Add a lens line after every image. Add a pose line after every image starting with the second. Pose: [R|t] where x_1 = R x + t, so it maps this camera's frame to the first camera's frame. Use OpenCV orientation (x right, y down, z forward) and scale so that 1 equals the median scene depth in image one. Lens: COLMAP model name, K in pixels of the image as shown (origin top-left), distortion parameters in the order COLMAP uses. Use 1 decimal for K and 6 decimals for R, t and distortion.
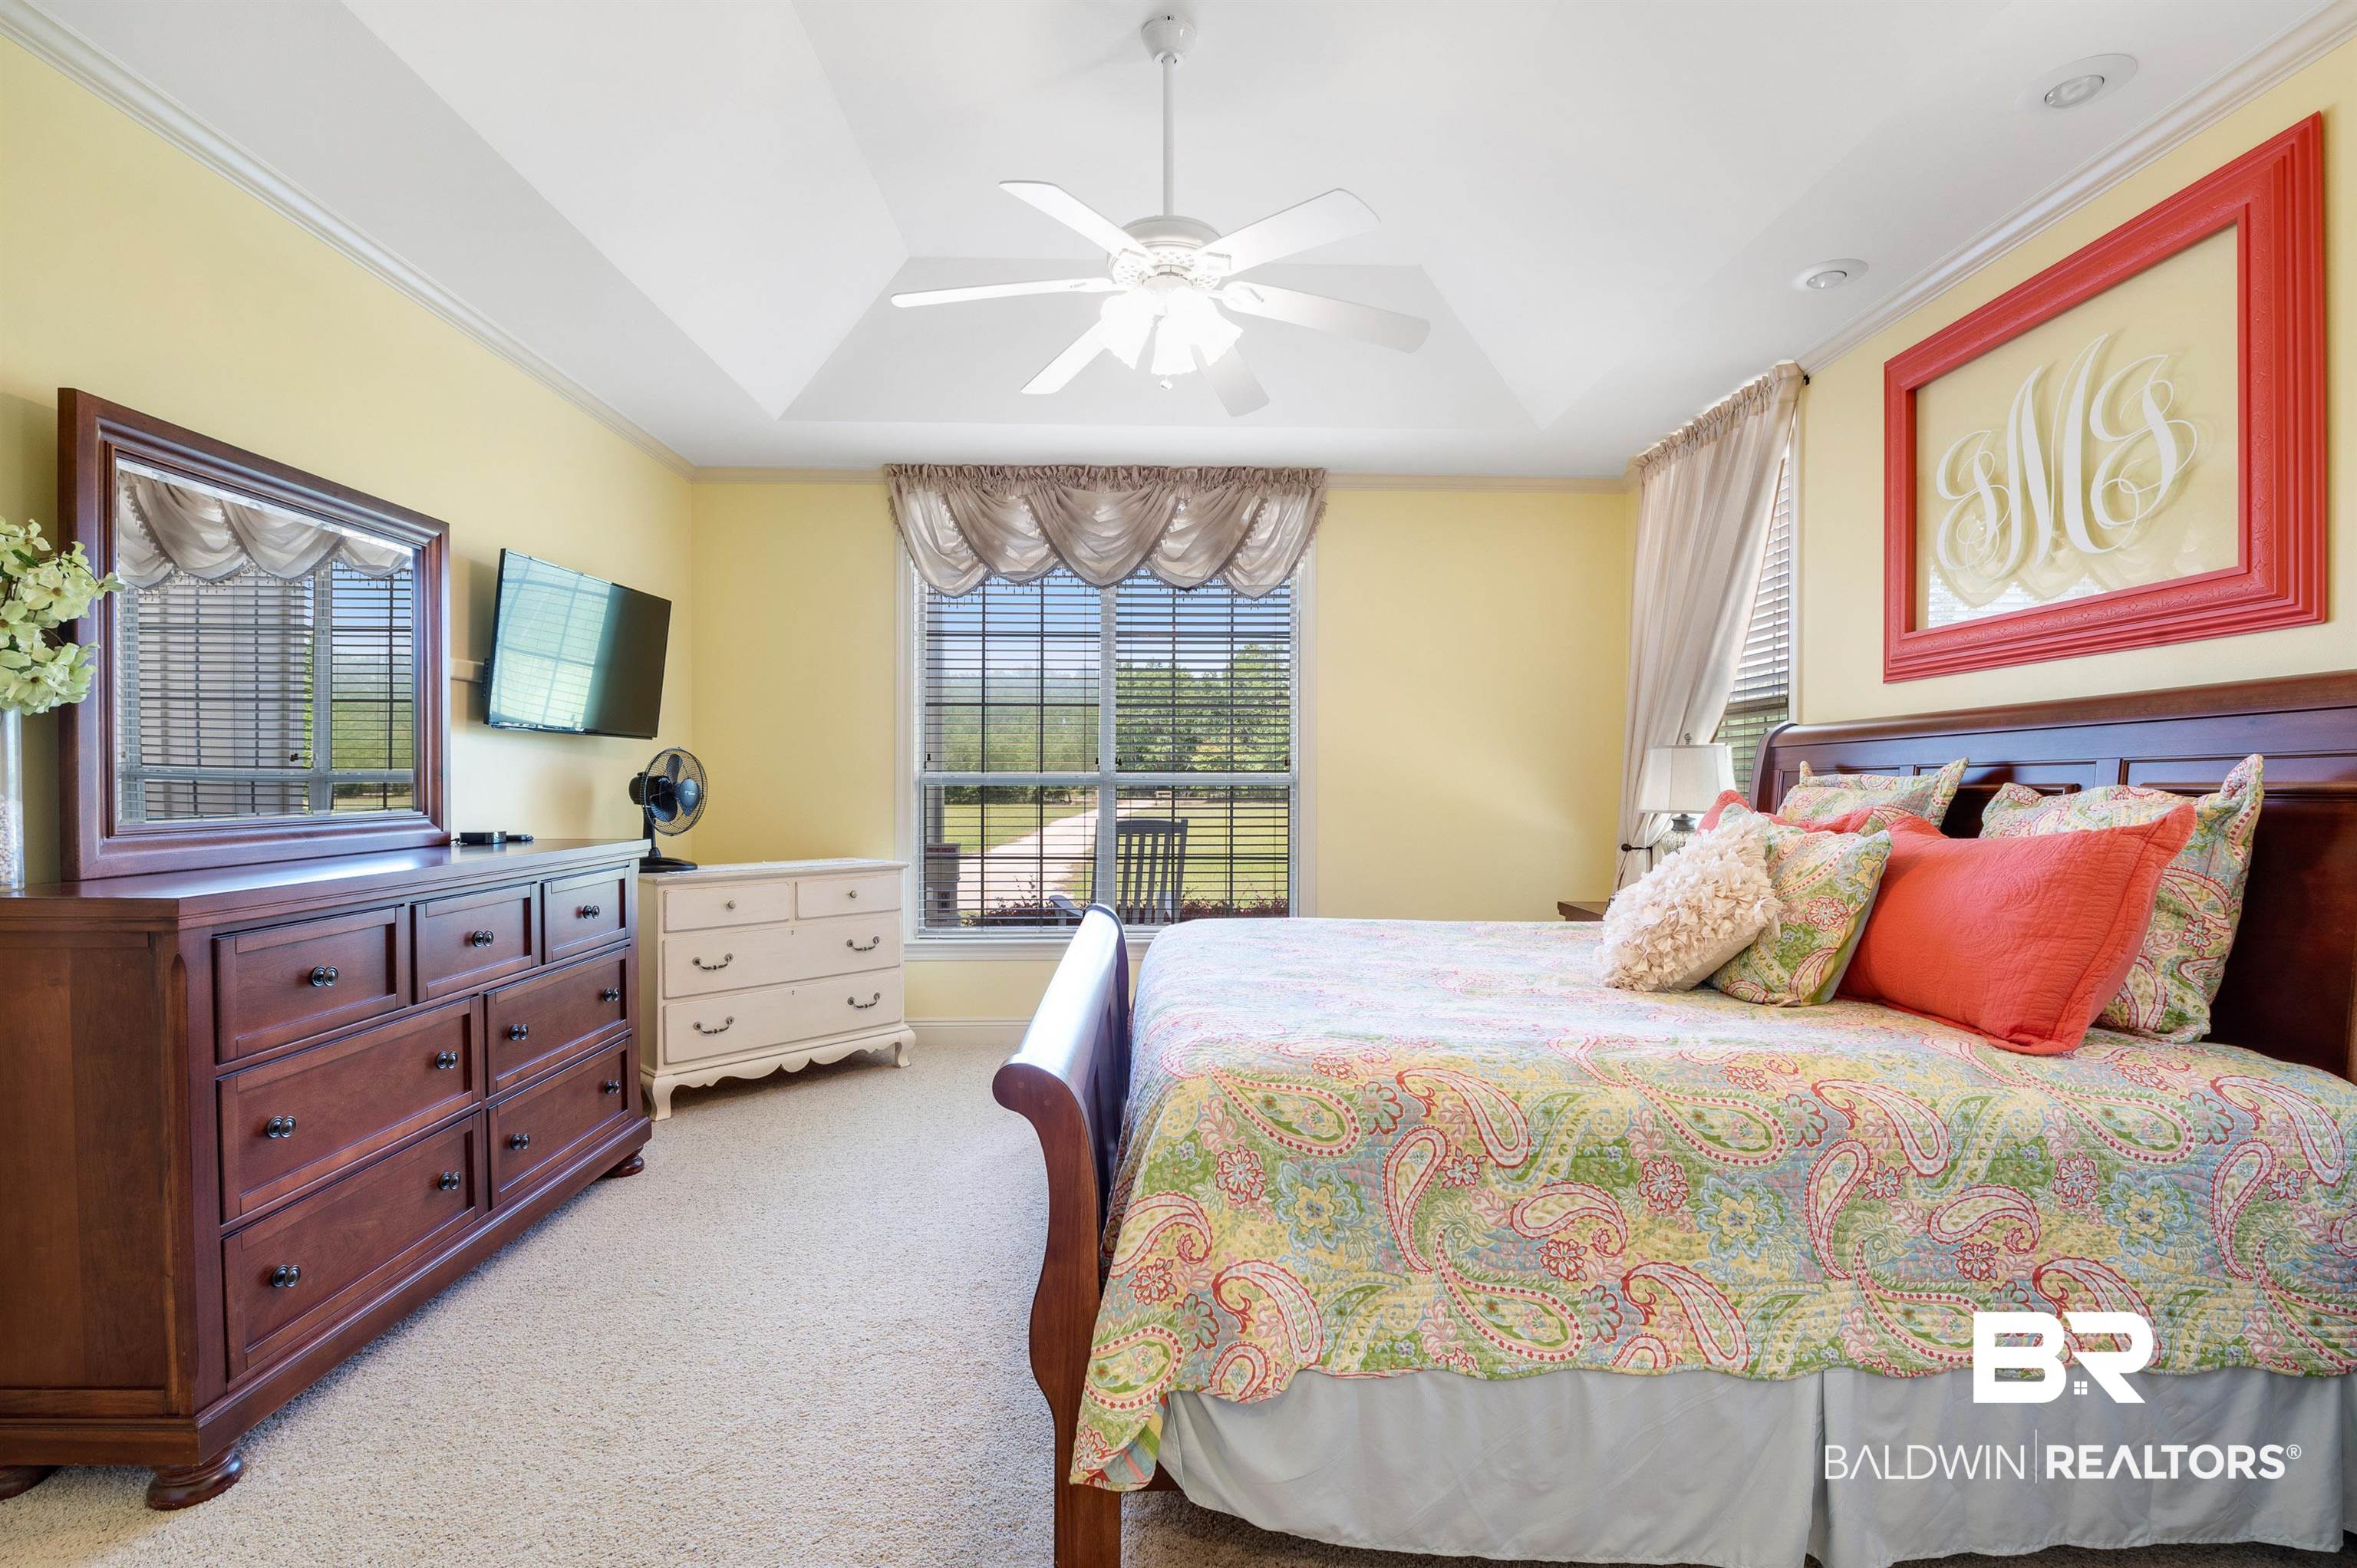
lens RADIAL K [[1053.5, 0, 1174.7], [0, 1053.5, 786.6], [0, 0, 1]] dist [-0.010589, -0.001170]
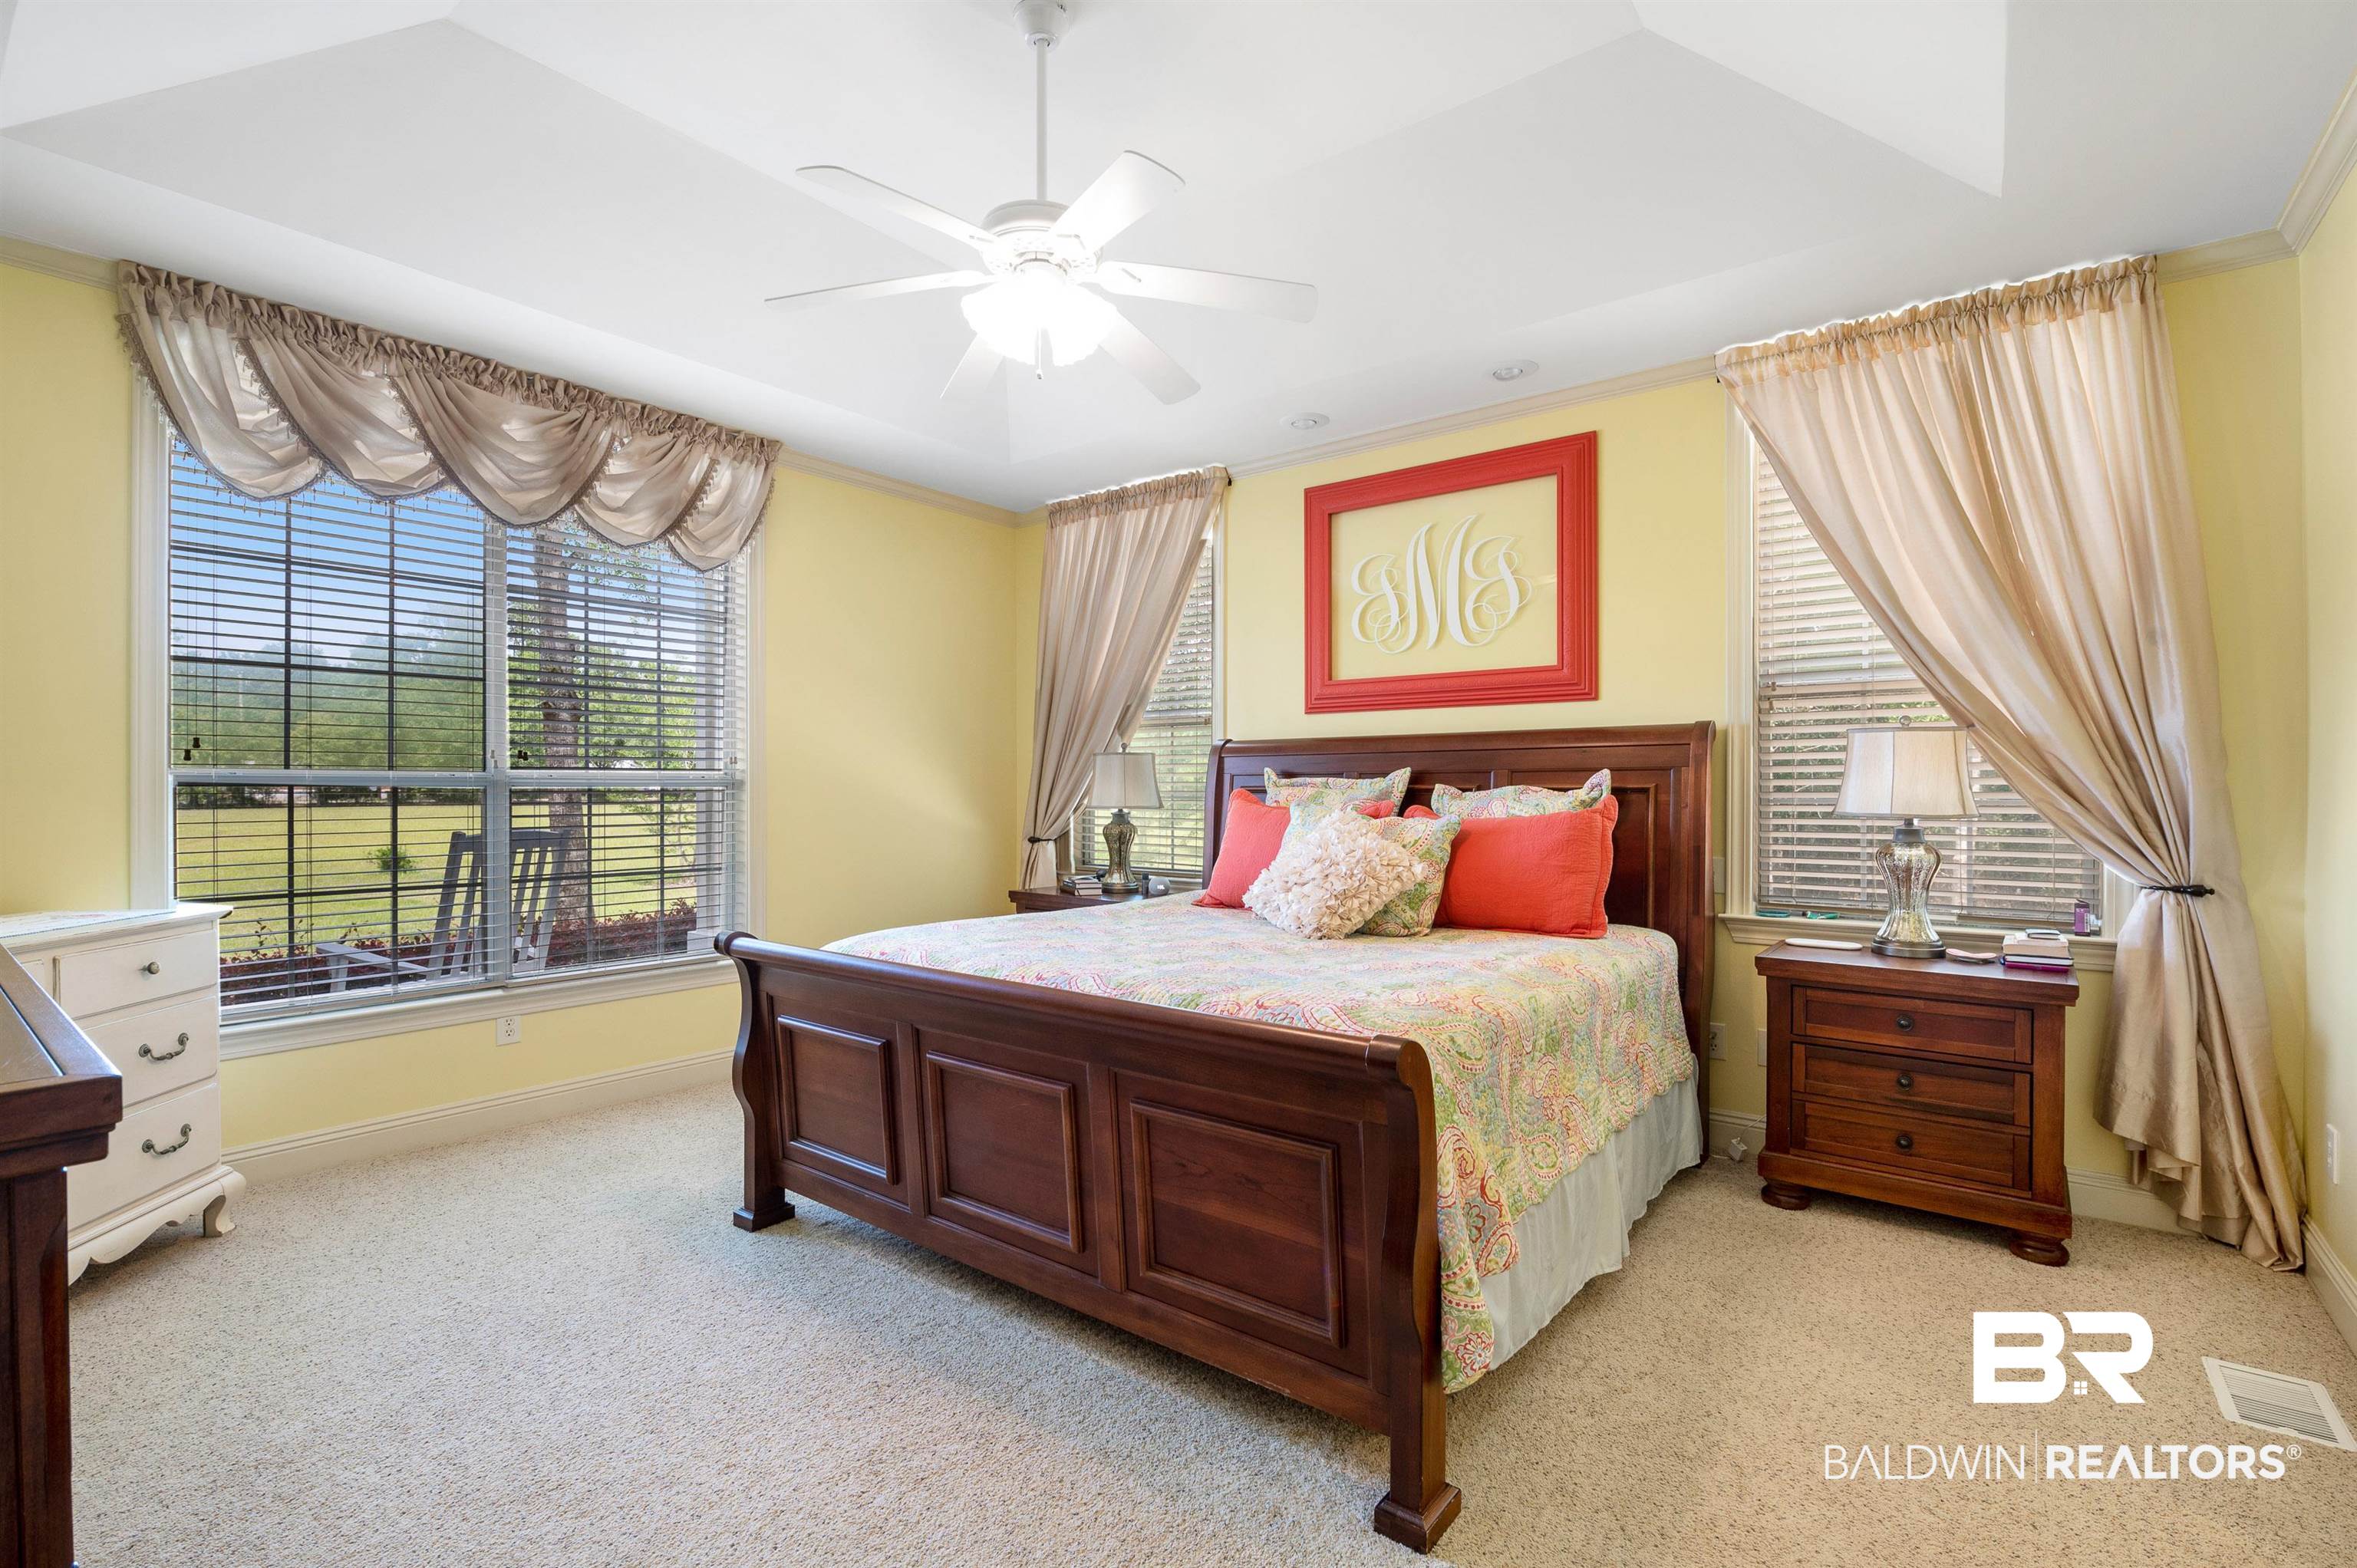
lens RADIAL K [[1053.5, 0, 1174.7], [0, 1053.5, 786.6], [0, 0, 1]] dist [-0.010589, -0.001170]
pose [[0.633002, -0.000723, 0.774150, -0.354767], [0.002322, 0.999997, -0.000965, 0.000578], [-0.774146, 0.002408, 0.633002, 0.152599]]
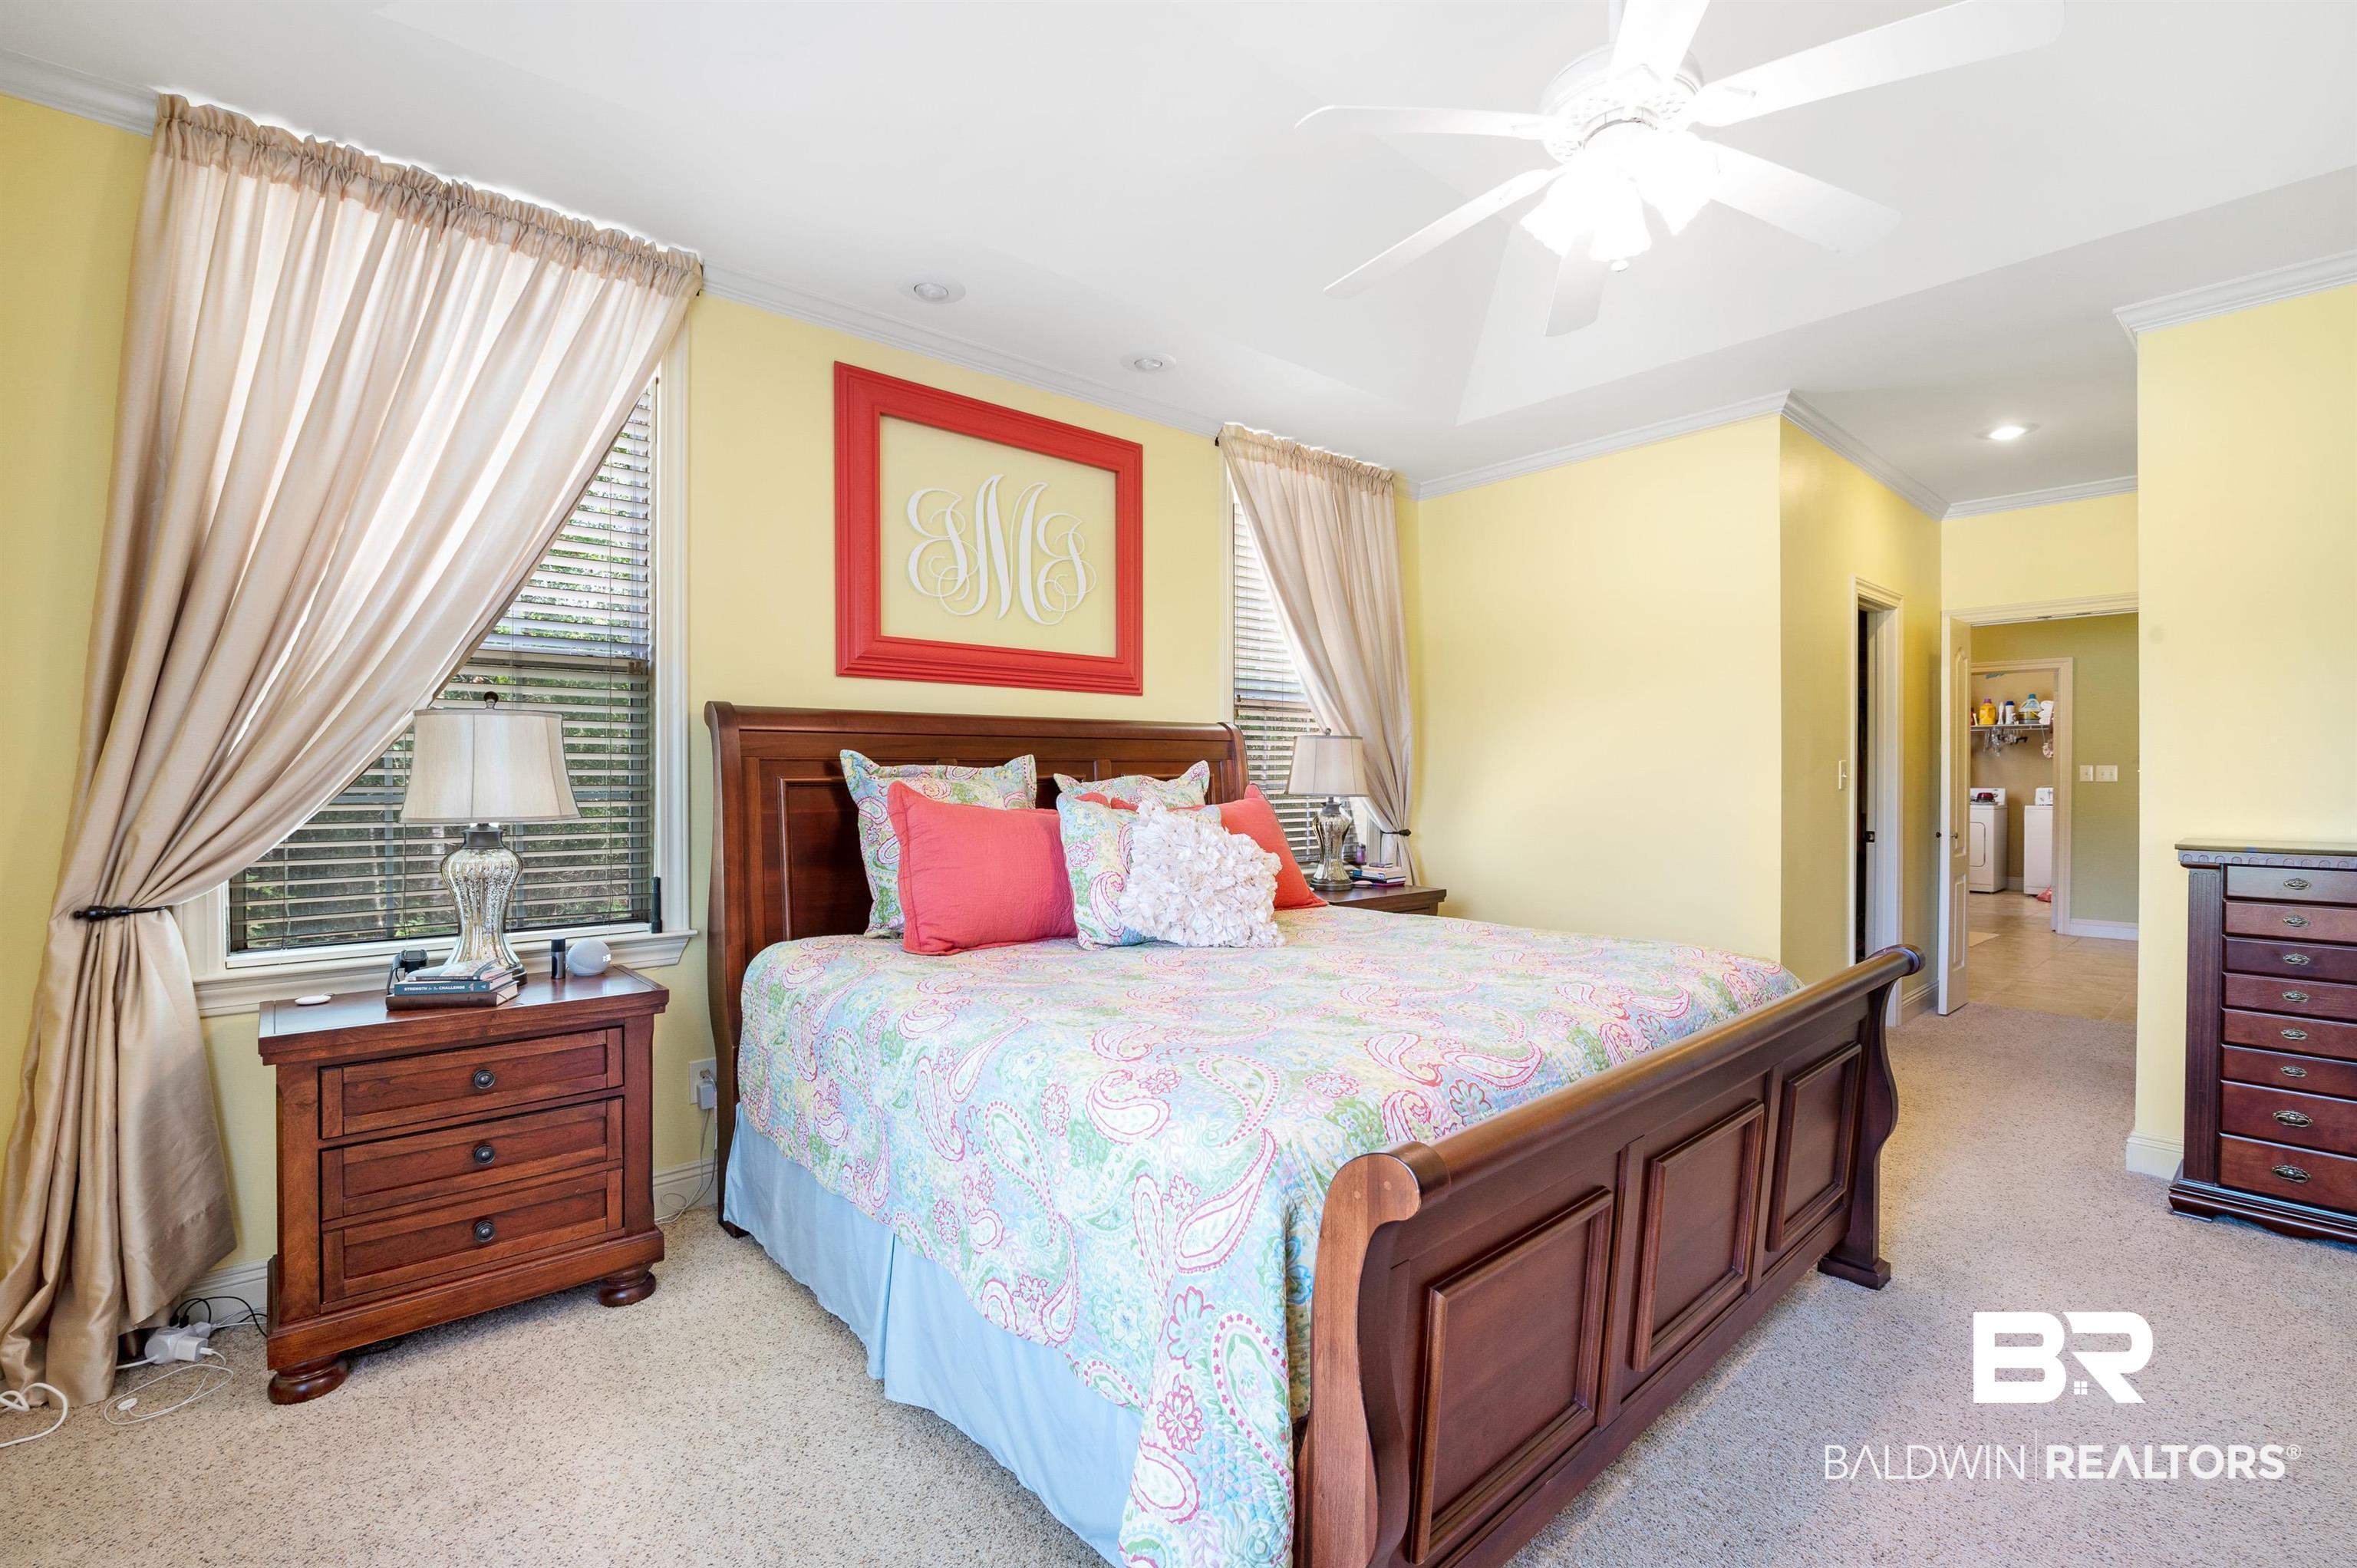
lens RADIAL K [[1024.2, 0, 1178.5], [0, 1024.2, 784.0], [0, 0, 1]] dist [-0.024655, -0.000070]
pose [[-0.647946, -0.008032, 0.761644, -0.192685], [0.001906, 0.999924, 0.012166, -0.003090], [-0.761684, 0.009335, -0.647881, 0.912274]]
